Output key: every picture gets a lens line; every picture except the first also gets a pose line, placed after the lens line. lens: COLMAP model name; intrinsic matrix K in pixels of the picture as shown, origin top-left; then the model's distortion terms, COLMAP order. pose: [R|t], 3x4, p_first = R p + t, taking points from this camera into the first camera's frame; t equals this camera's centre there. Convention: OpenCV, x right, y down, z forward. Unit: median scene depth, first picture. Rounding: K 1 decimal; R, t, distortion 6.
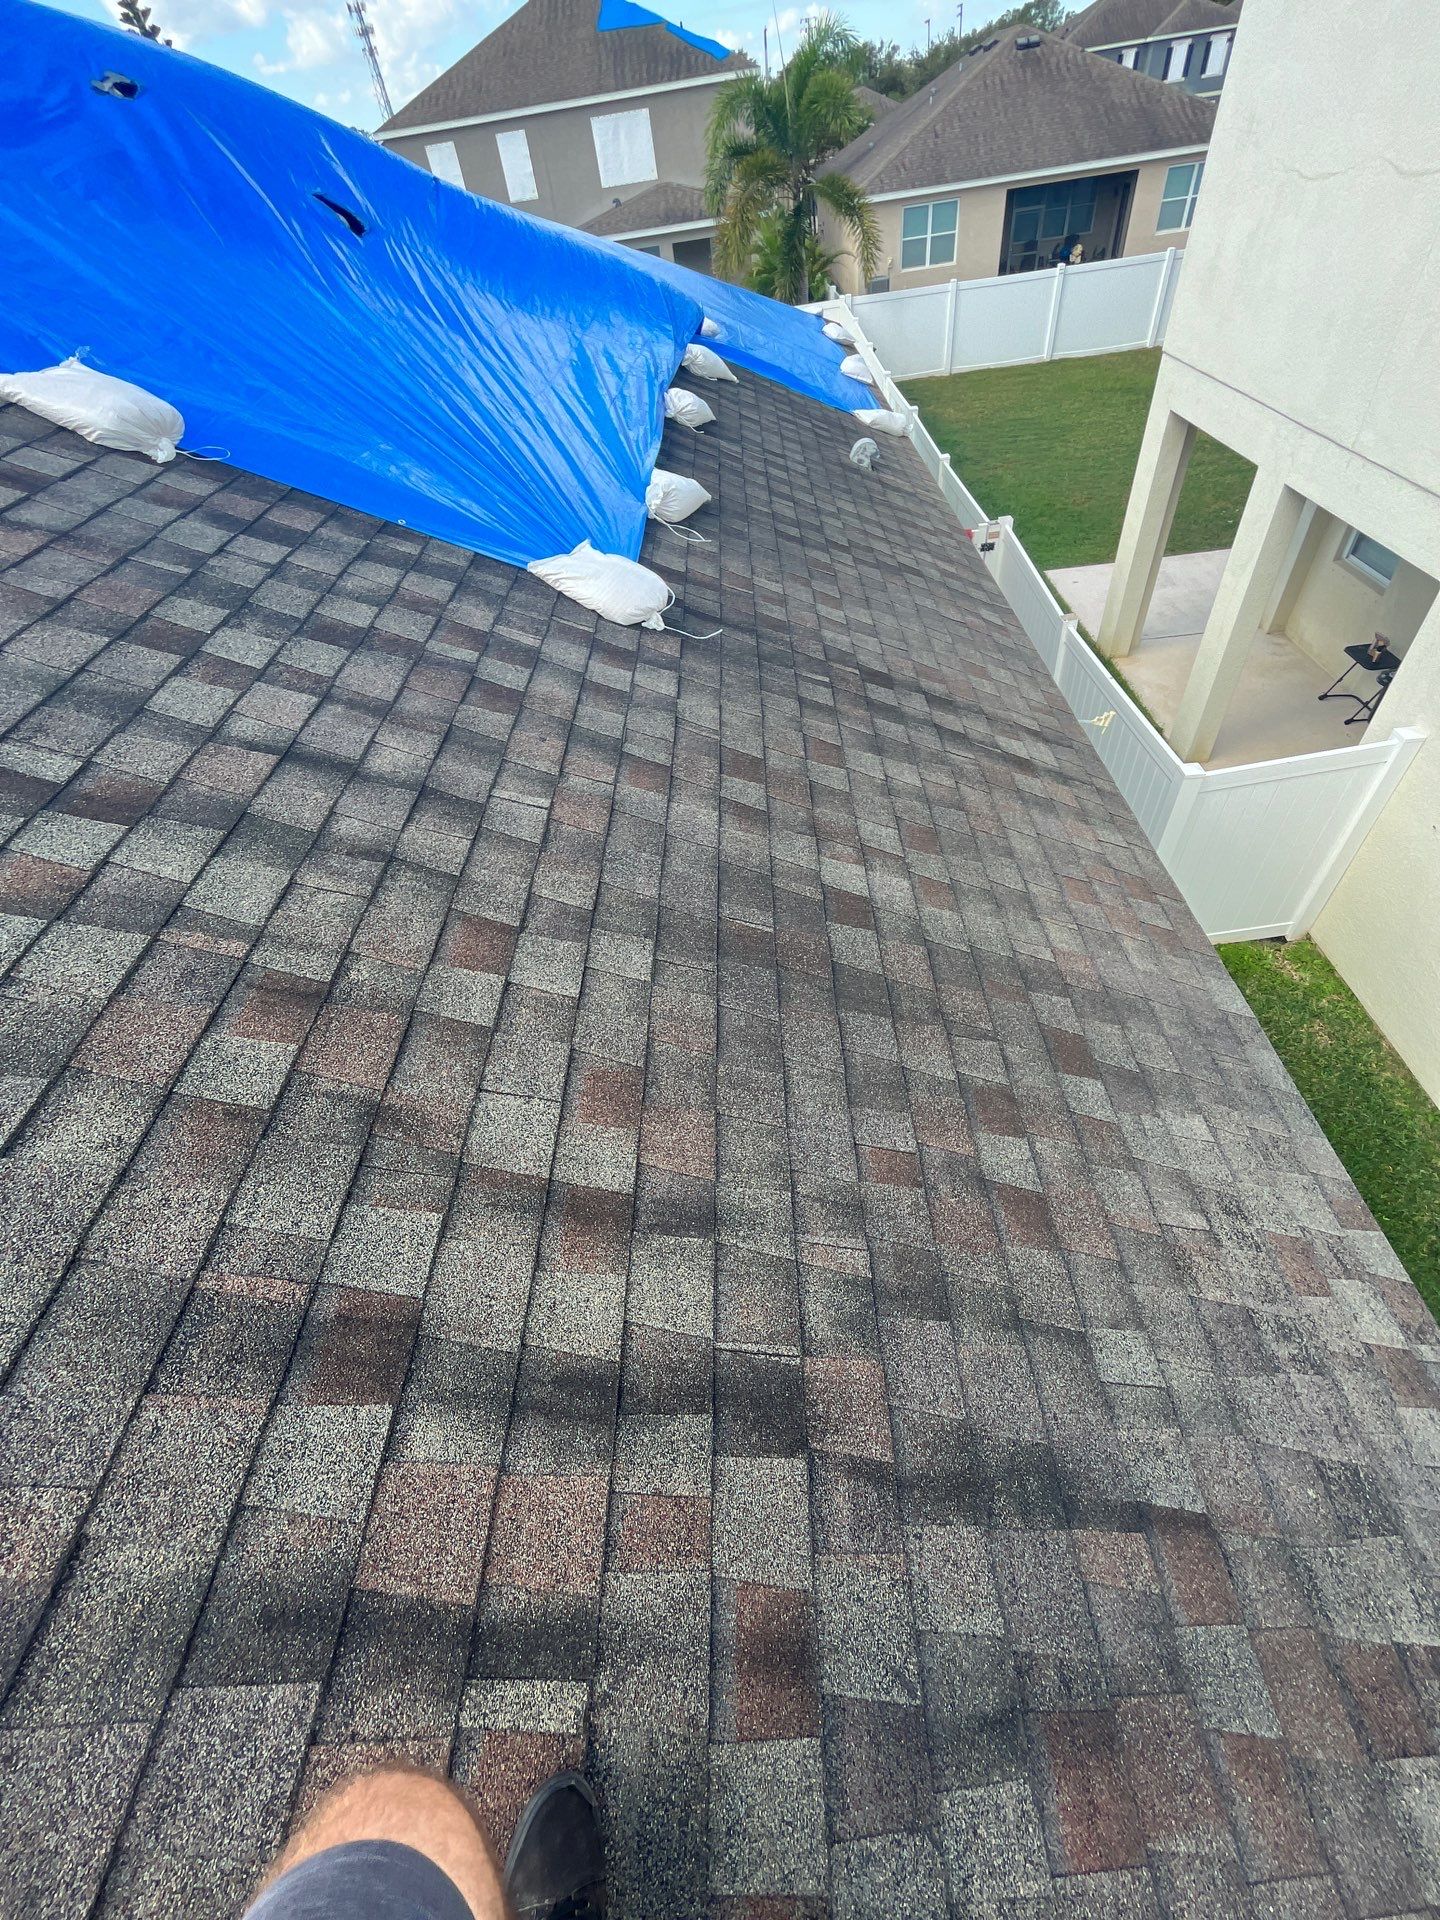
lens RADIAL K [[792.1, 0, 719.9], [0, 792.1, 951.2], [0, 0, 1]] dist [-0.004219, -0.000332]
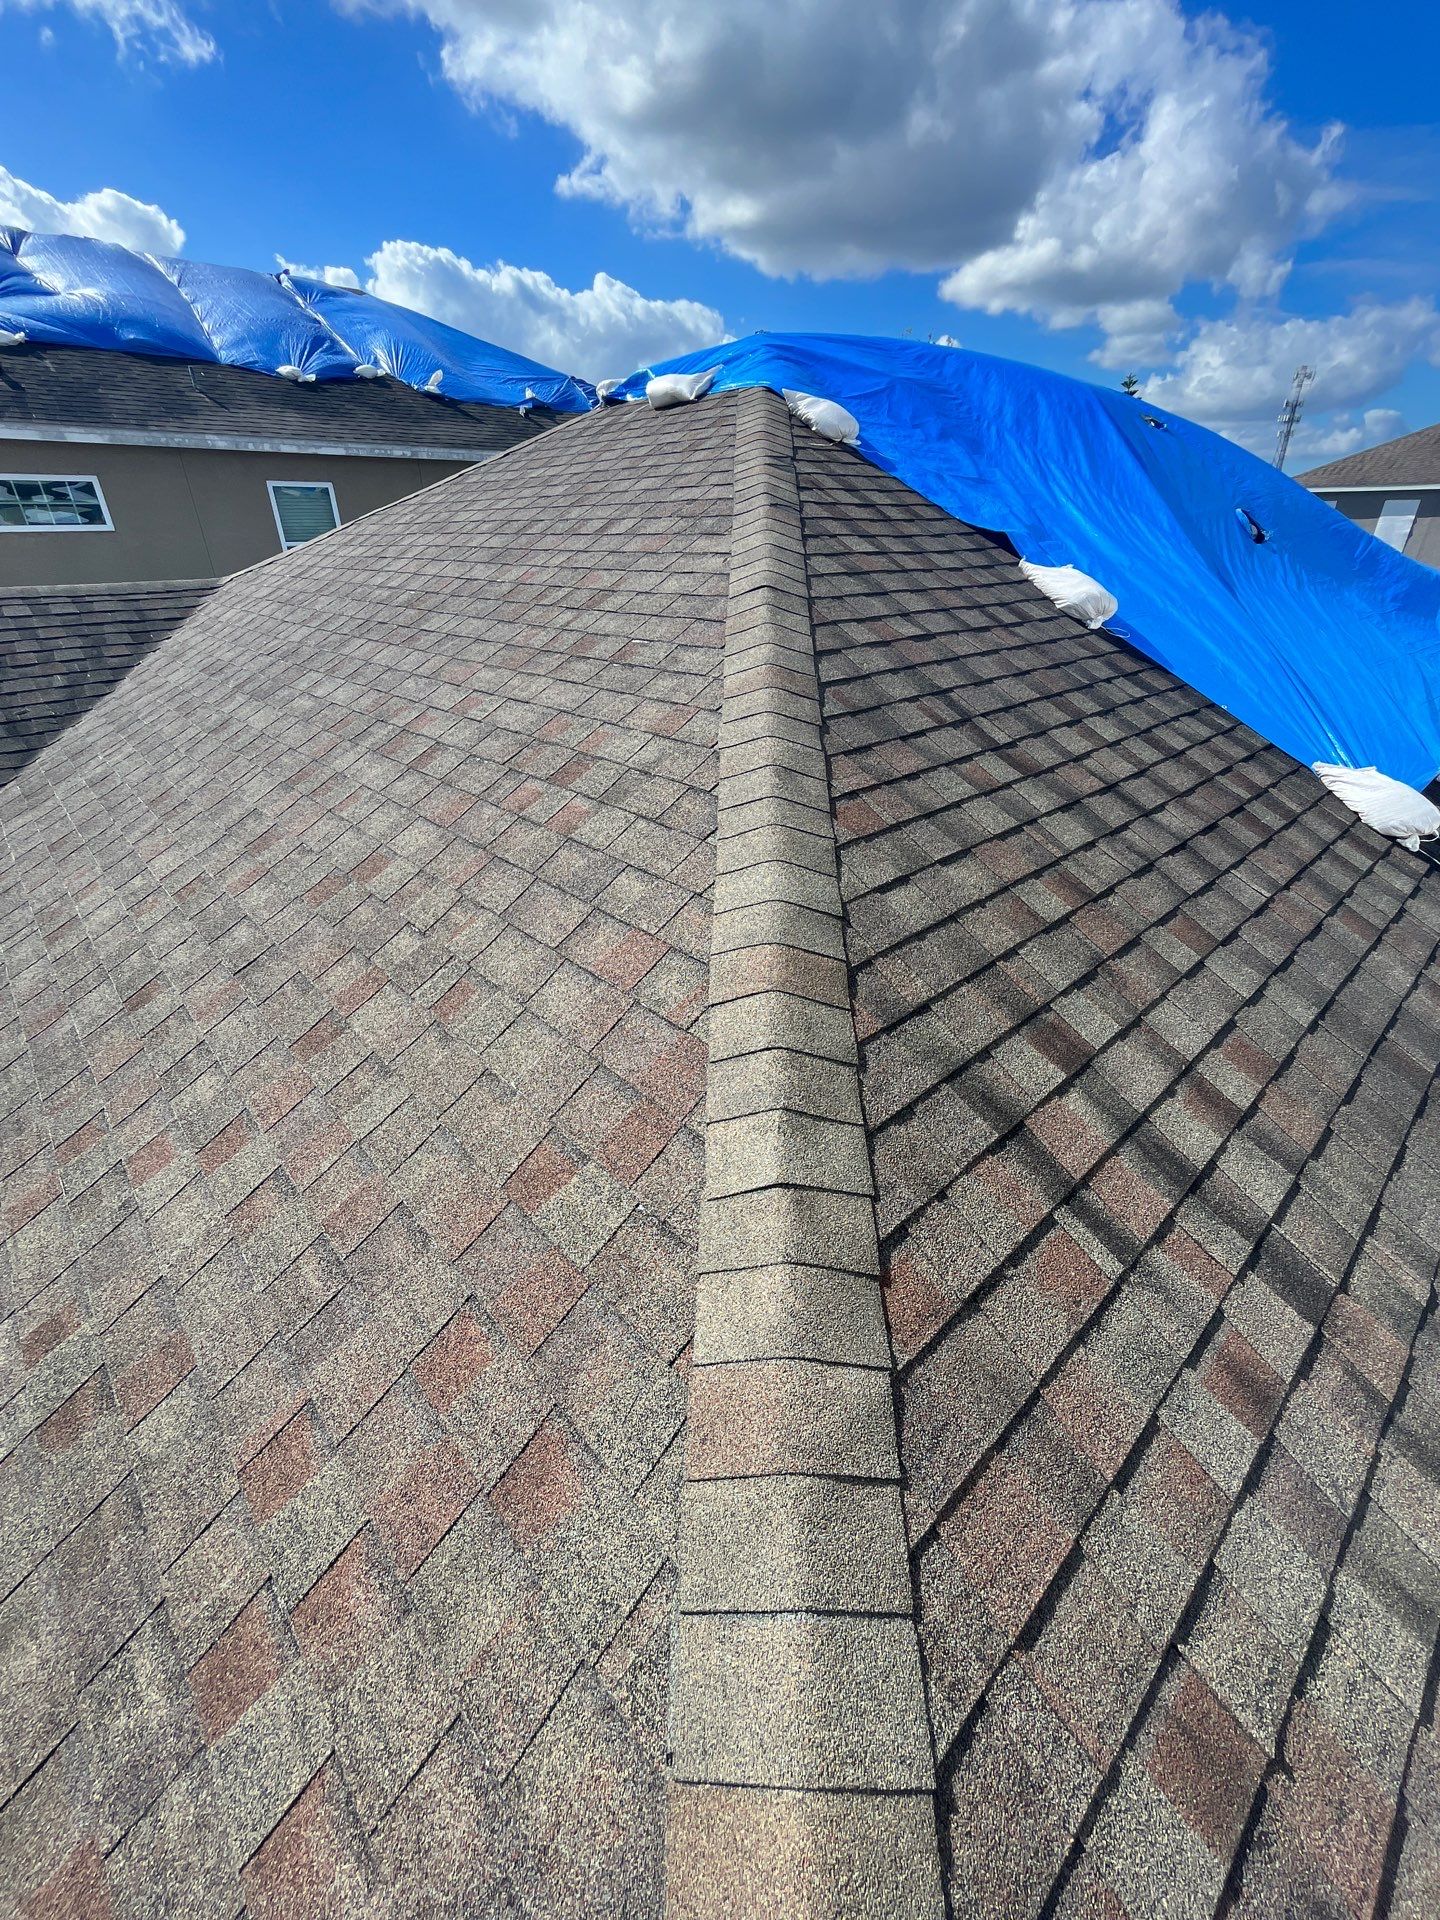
lens RADIAL K [[792.1, 0, 724.7], [0, 792.1, 963.4], [0, 0, 1]] dist [-0.004219, -0.000332]
pose [[0.684370, 0.437413, -0.583359, -0.040326], [-0.571032, 0.819030, -0.055785, 0.590625], [0.453387, 0.371294, 0.810297, -0.460790]]
